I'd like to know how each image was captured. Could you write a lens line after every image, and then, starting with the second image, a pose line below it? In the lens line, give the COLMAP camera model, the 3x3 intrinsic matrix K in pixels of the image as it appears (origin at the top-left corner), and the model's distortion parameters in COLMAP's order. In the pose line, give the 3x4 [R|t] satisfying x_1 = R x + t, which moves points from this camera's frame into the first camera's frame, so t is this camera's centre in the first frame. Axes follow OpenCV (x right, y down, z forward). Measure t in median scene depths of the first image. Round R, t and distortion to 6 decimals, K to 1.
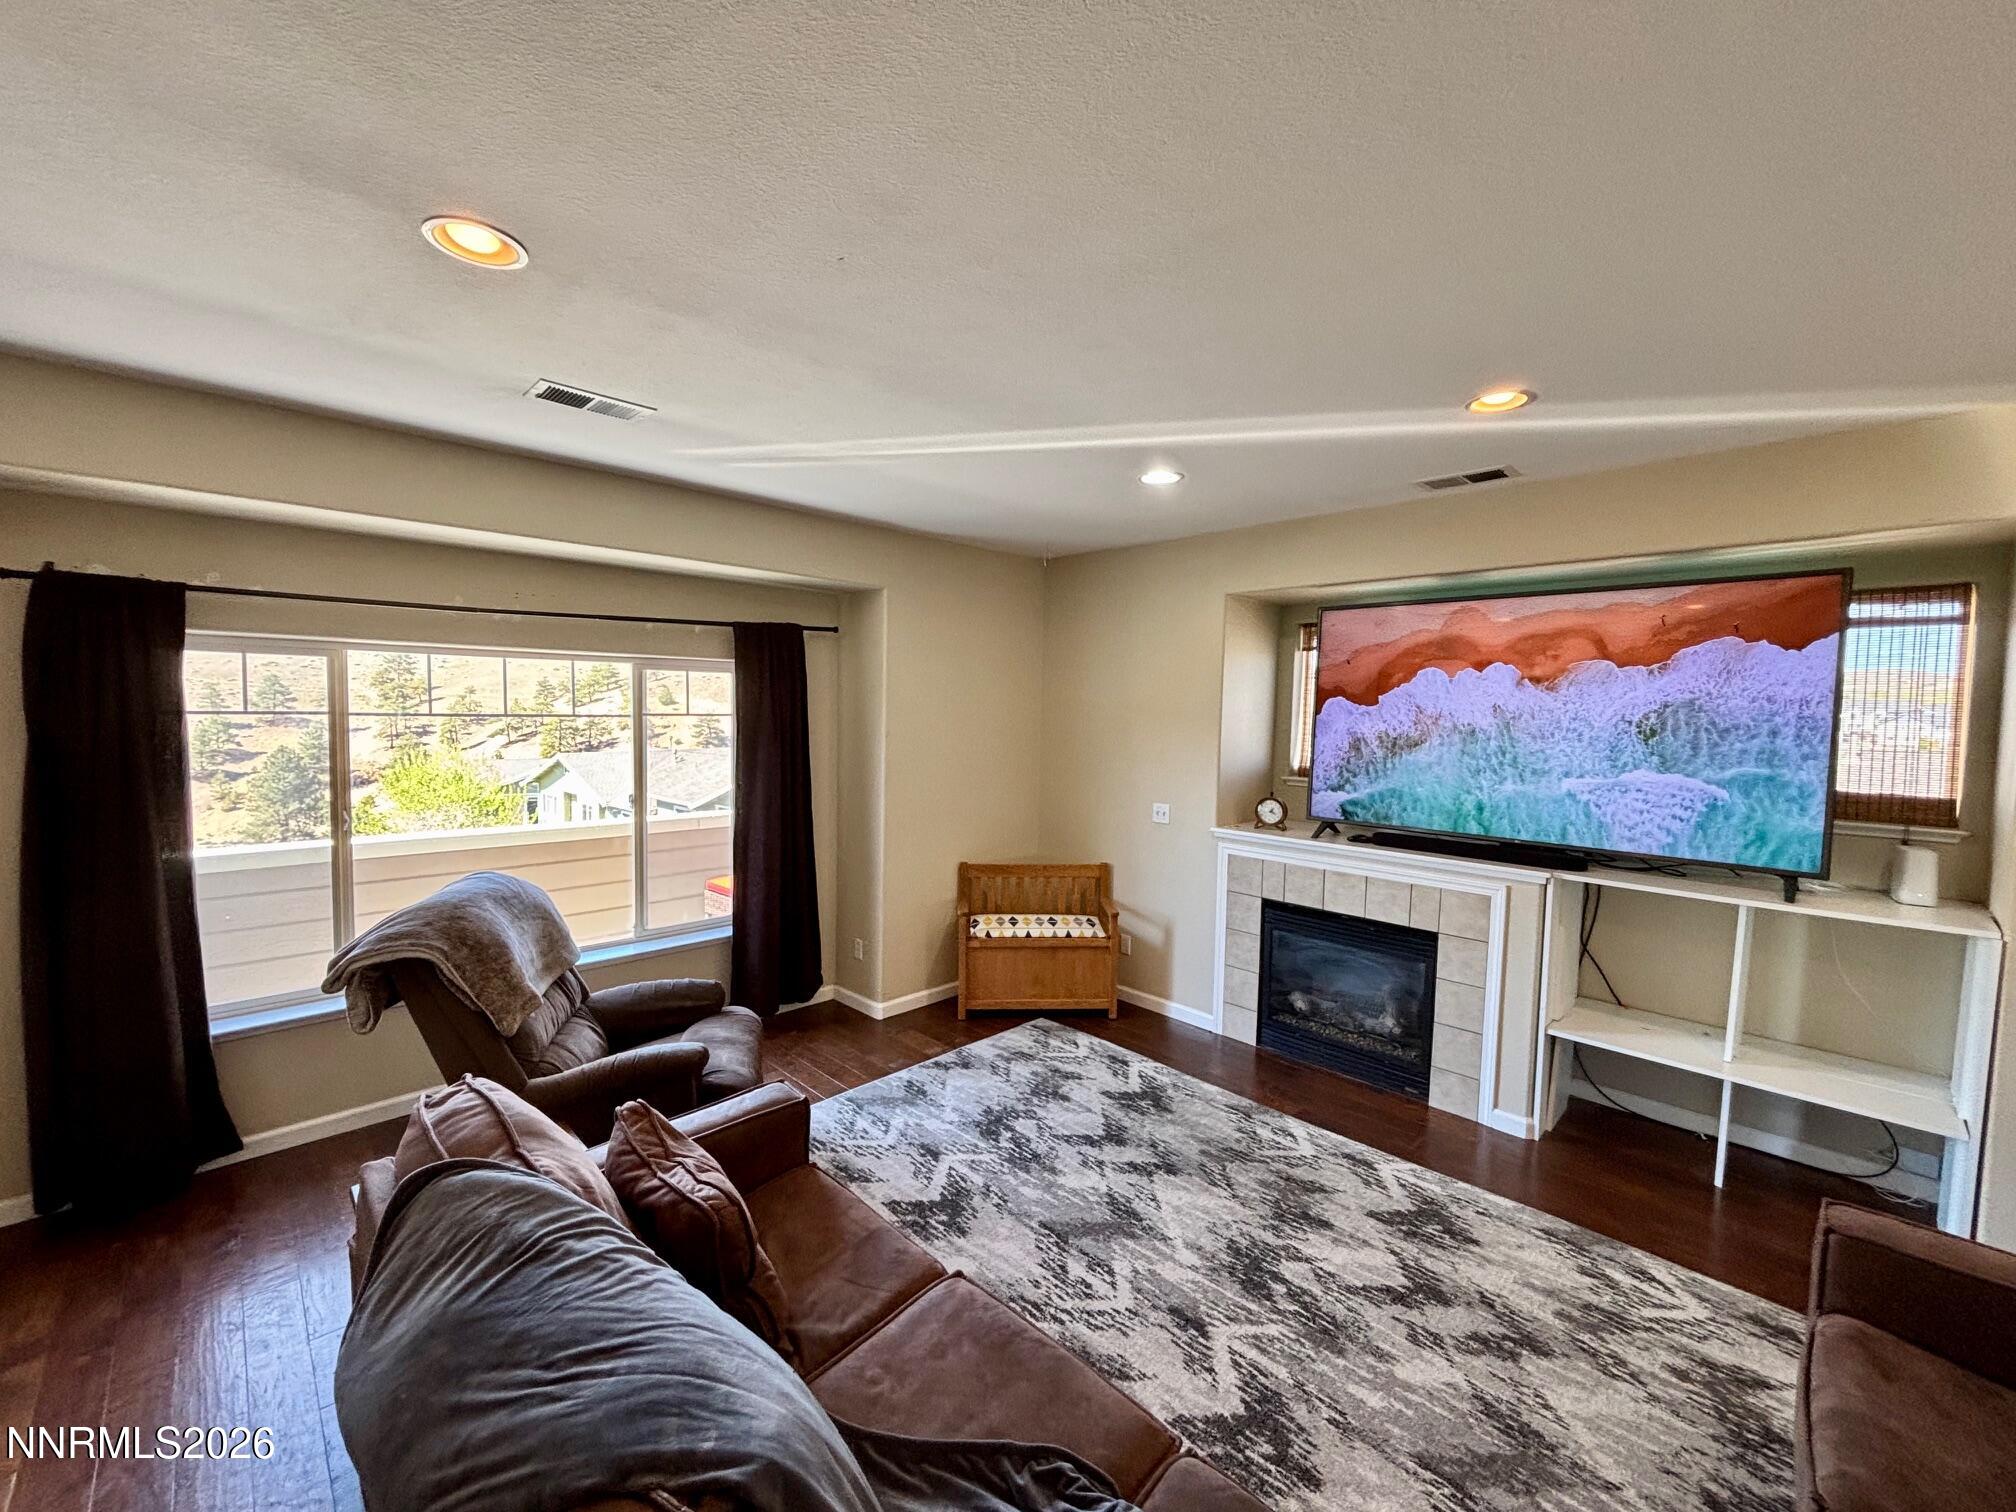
lens RADIAL K [[816.6, 0, 1006.0], [0, 816.6, 752.6], [0, 0, 1]] dist [0.000538, 0.000302]
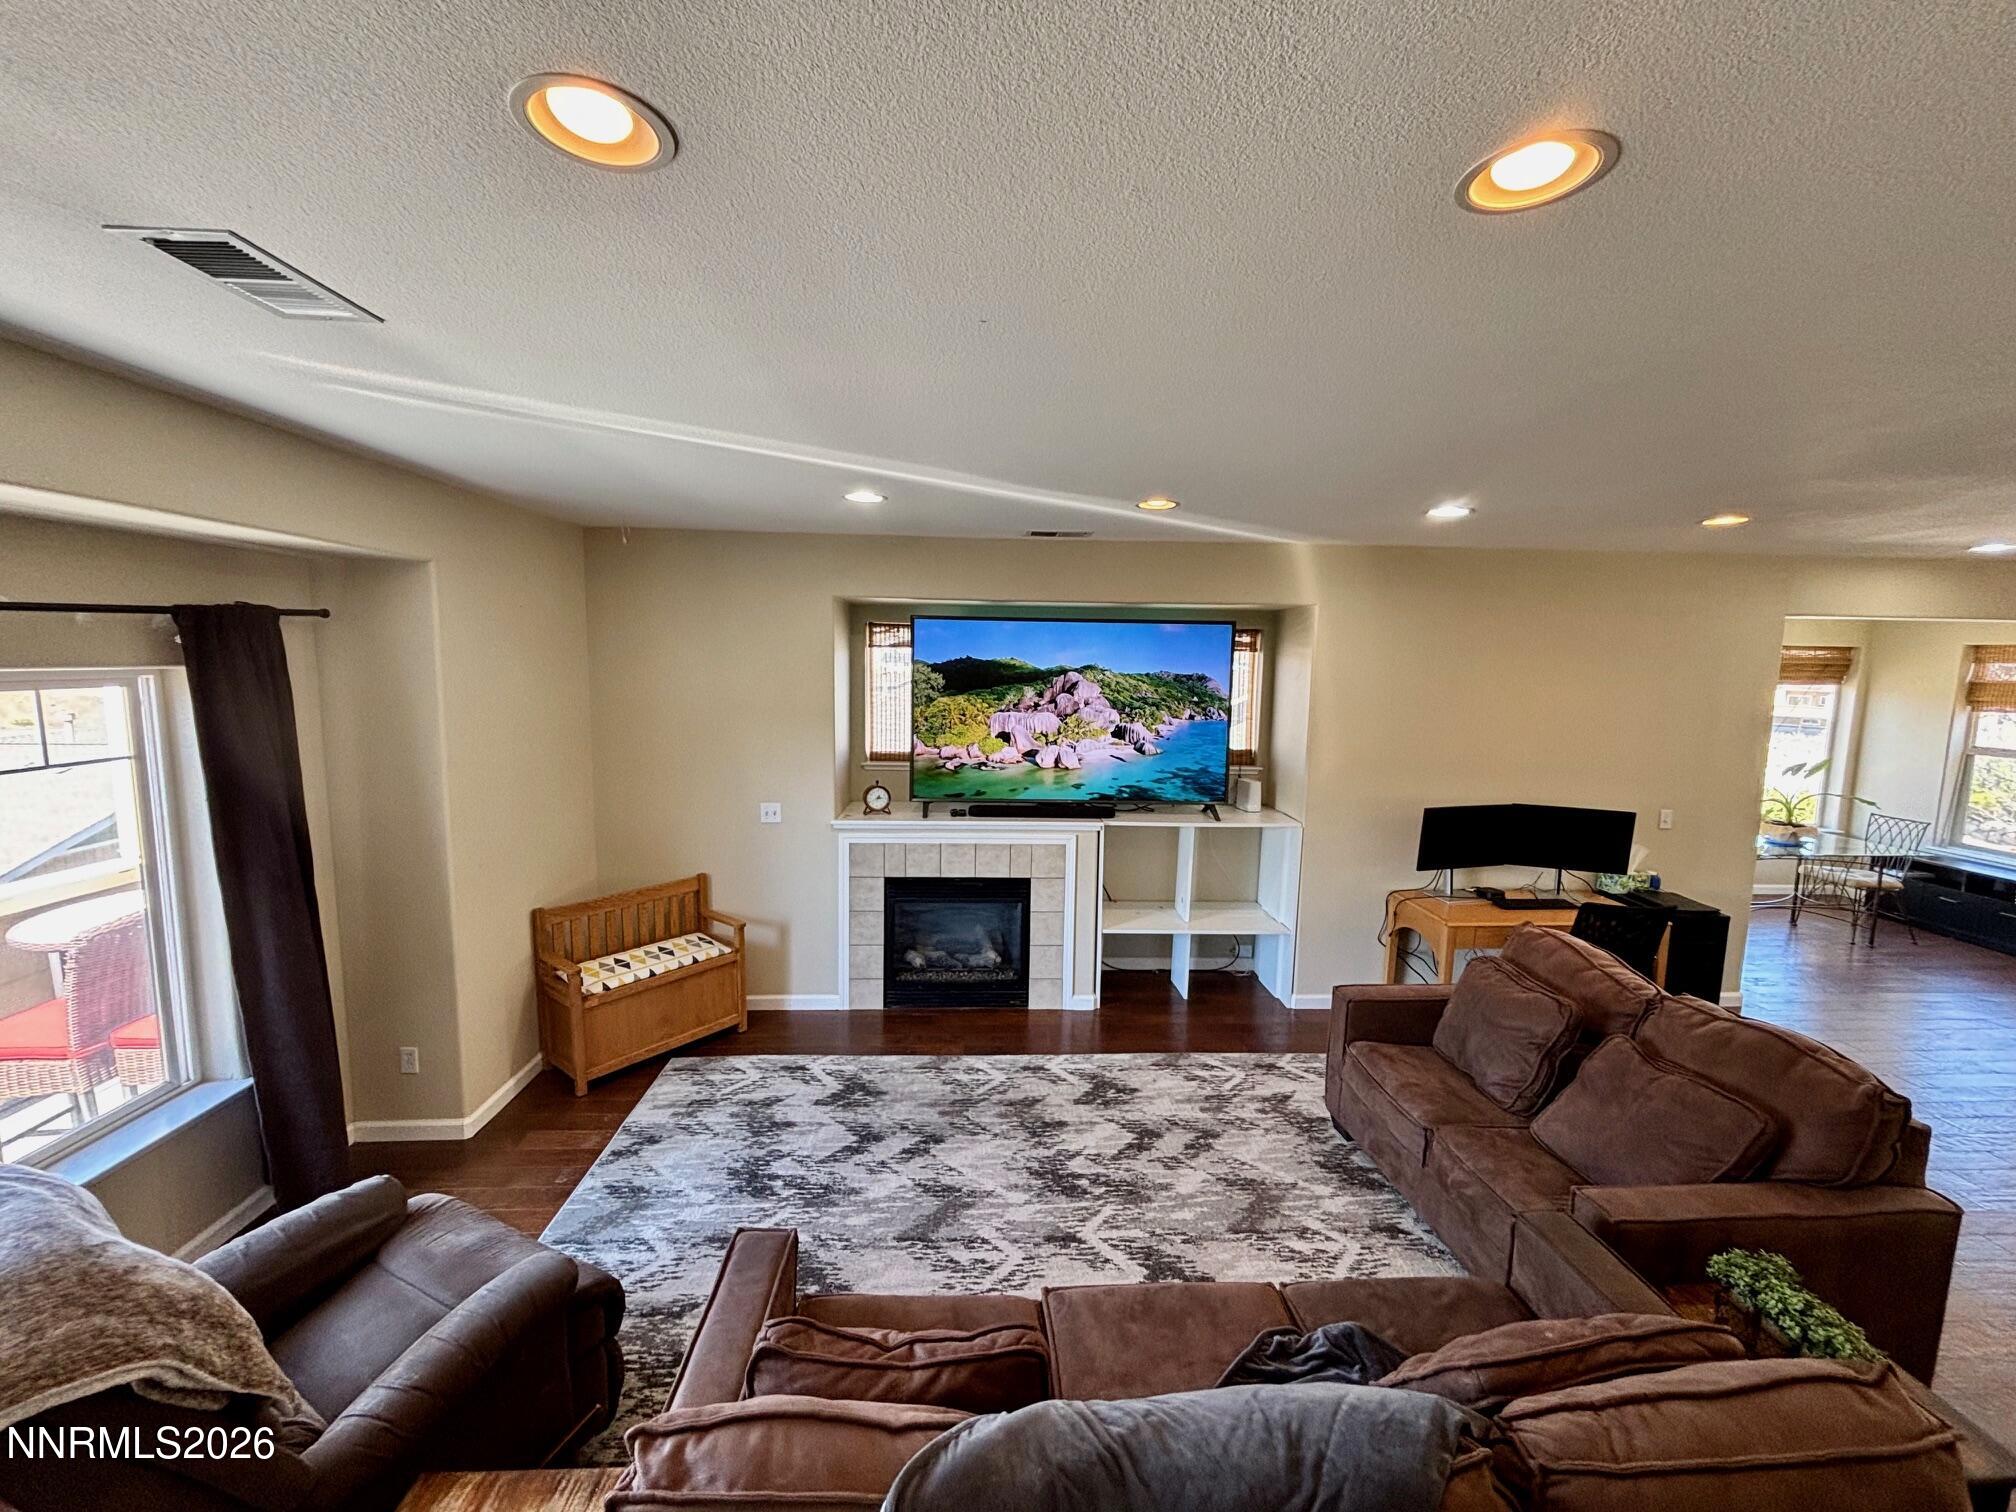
lens RADIAL K [[815.0, 0, 1006.0], [0, 815.0, 747.6], [0, 0, 1]] dist [-0.000453, 0.000227]
pose [[0.667023, -0.087869, 0.739837, -0.488754], [0.039157, 0.995783, 0.082964, -0.106979], [-0.744007, -0.026369, 0.667651, 0.189687]]
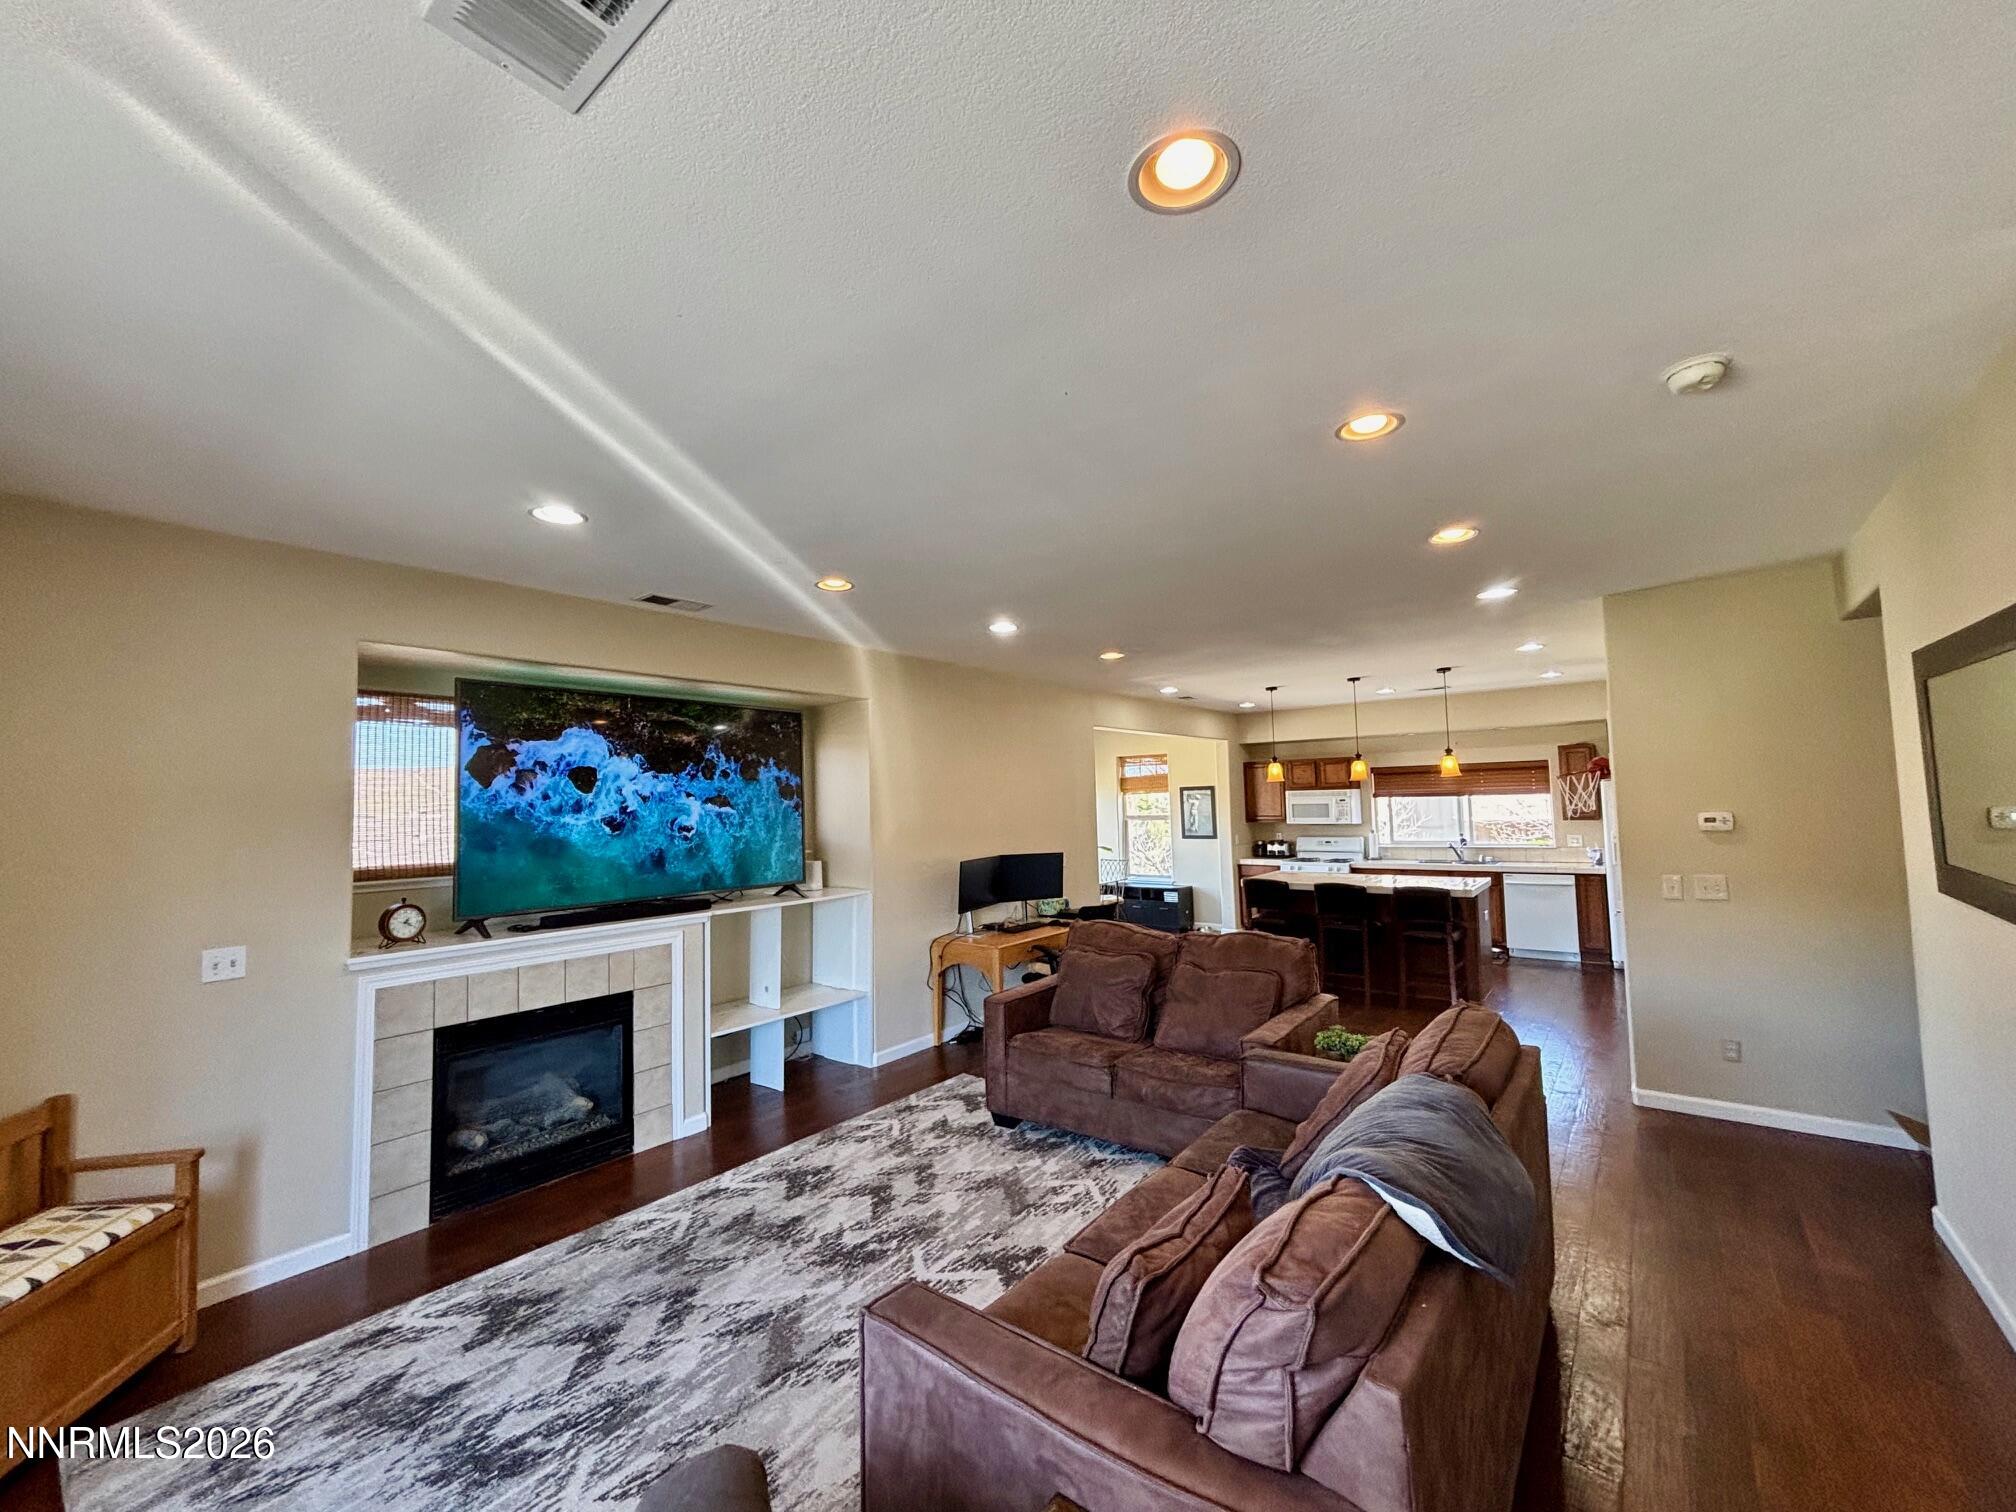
lens RADIAL K [[816.6, 0, 1006.0], [0, 816.6, 752.6], [0, 0, 1]] dist [0.000538, 0.000302]
pose [[-0.126153, 0.048732, 0.990813, -0.728083], [0.081167, 0.995951, -0.038650, -0.019256], [-0.988685, 0.075545, -0.129598, 0.690030]]
